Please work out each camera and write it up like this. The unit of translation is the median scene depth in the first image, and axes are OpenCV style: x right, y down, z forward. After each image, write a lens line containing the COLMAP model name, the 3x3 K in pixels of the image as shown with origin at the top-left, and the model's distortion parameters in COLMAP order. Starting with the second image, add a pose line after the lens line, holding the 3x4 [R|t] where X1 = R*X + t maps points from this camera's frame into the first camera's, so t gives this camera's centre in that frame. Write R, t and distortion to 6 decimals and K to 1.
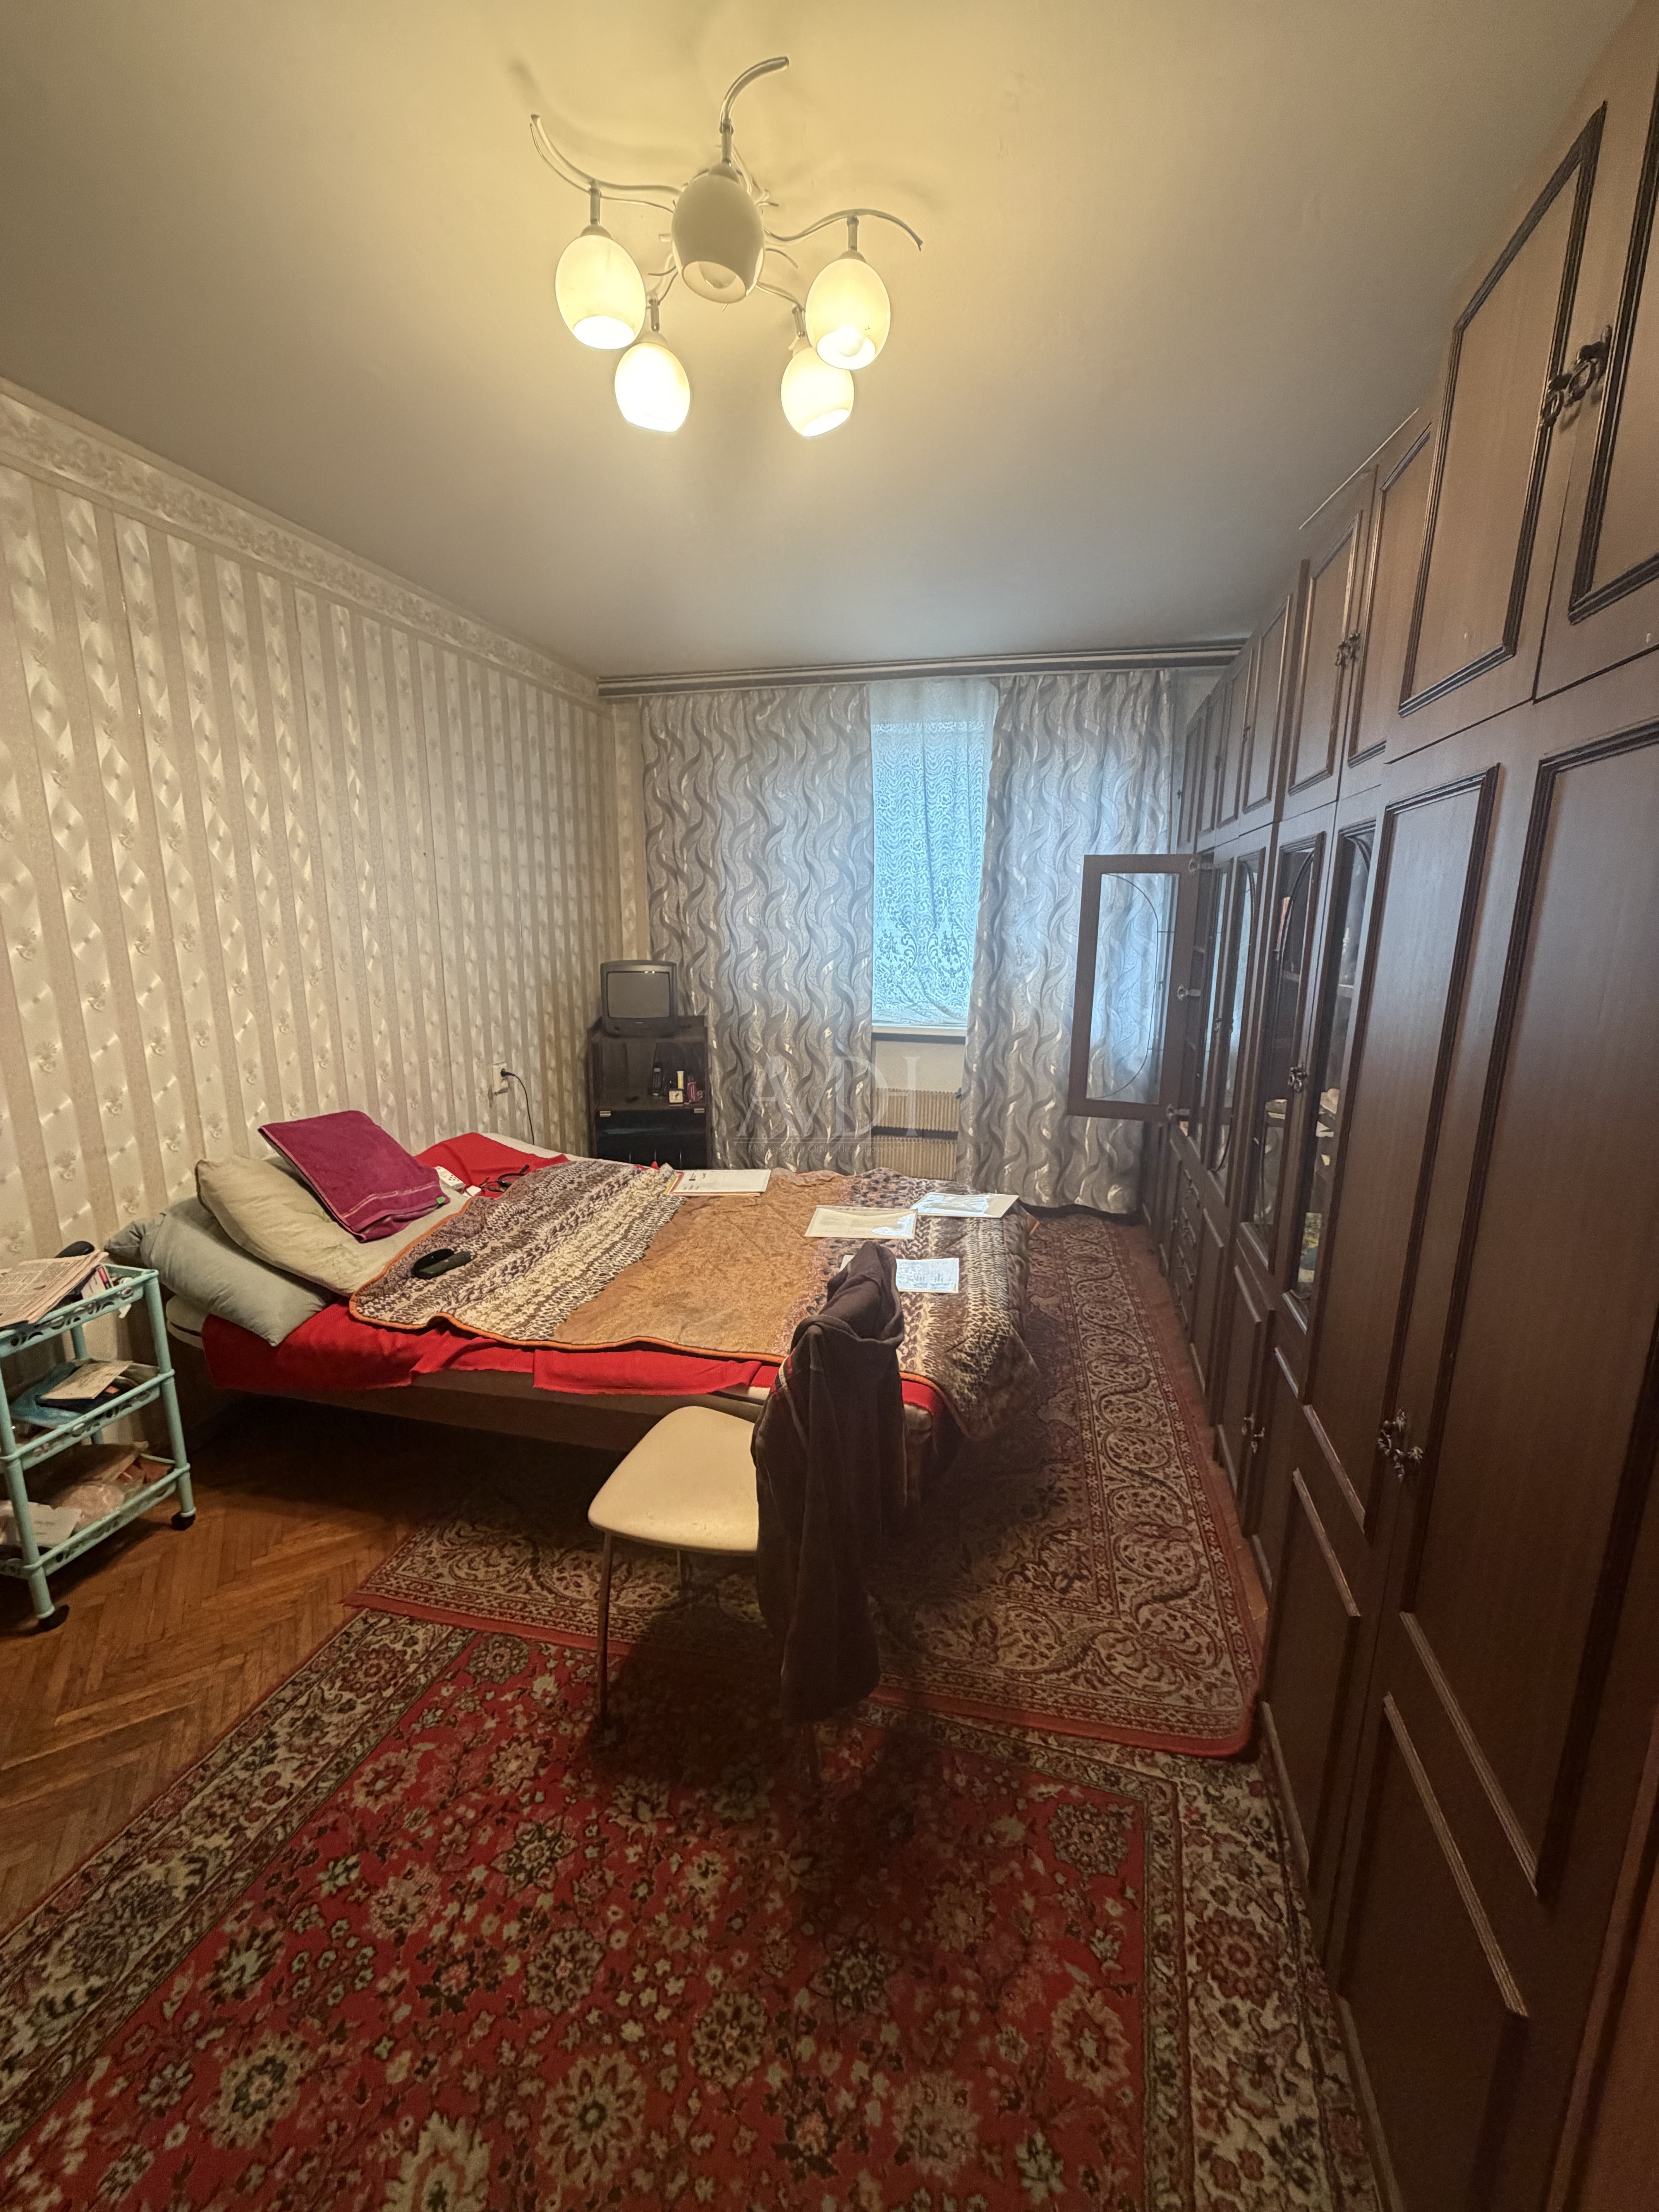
lens RADIAL K [[877.4, 0, 830.6], [0, 877.4, 1096.9], [0, 0, 1]] dist [-0.000550, 0.000093]
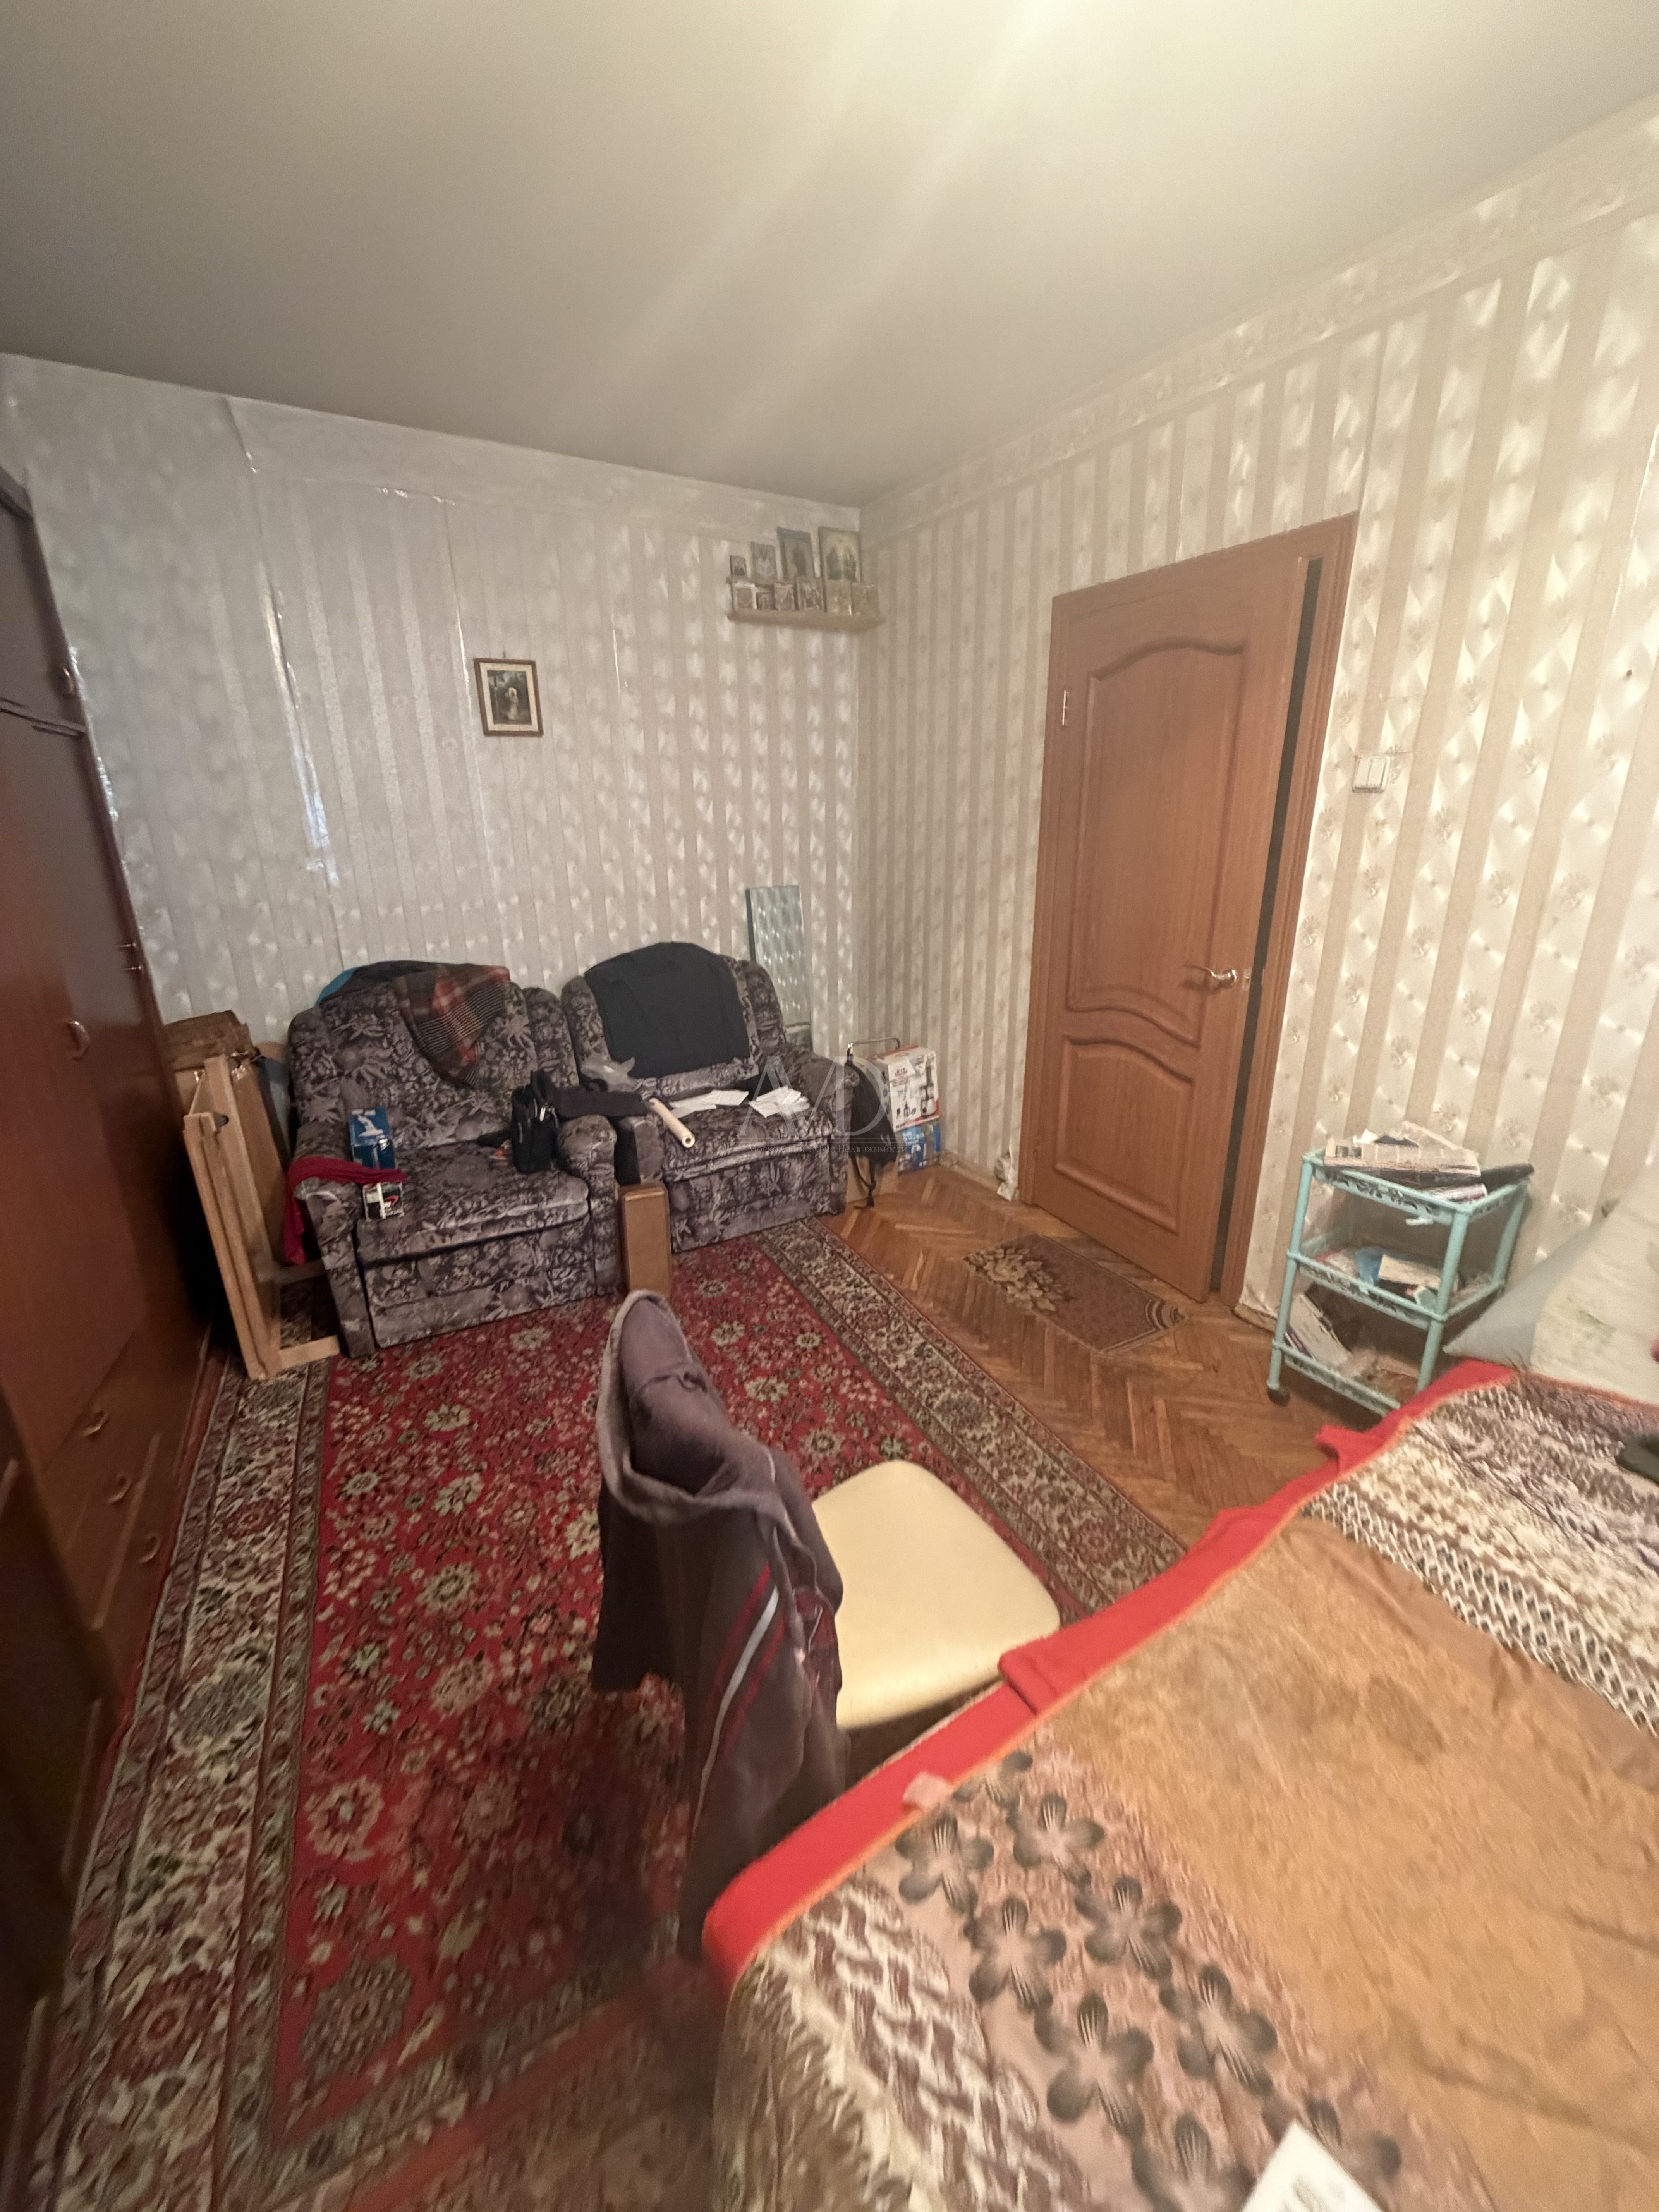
lens RADIAL K [[877.4, 0, 831.9], [0, 877.4, 1099.9], [0, 0, 1]] dist [-0.000550, 0.000093]
pose [[-0.695560, 0.227389, -0.681536, 0.306132], [-0.144085, 0.885177, 0.442382, -0.240493], [0.703872, 0.405902, -0.582930, 1.257657]]
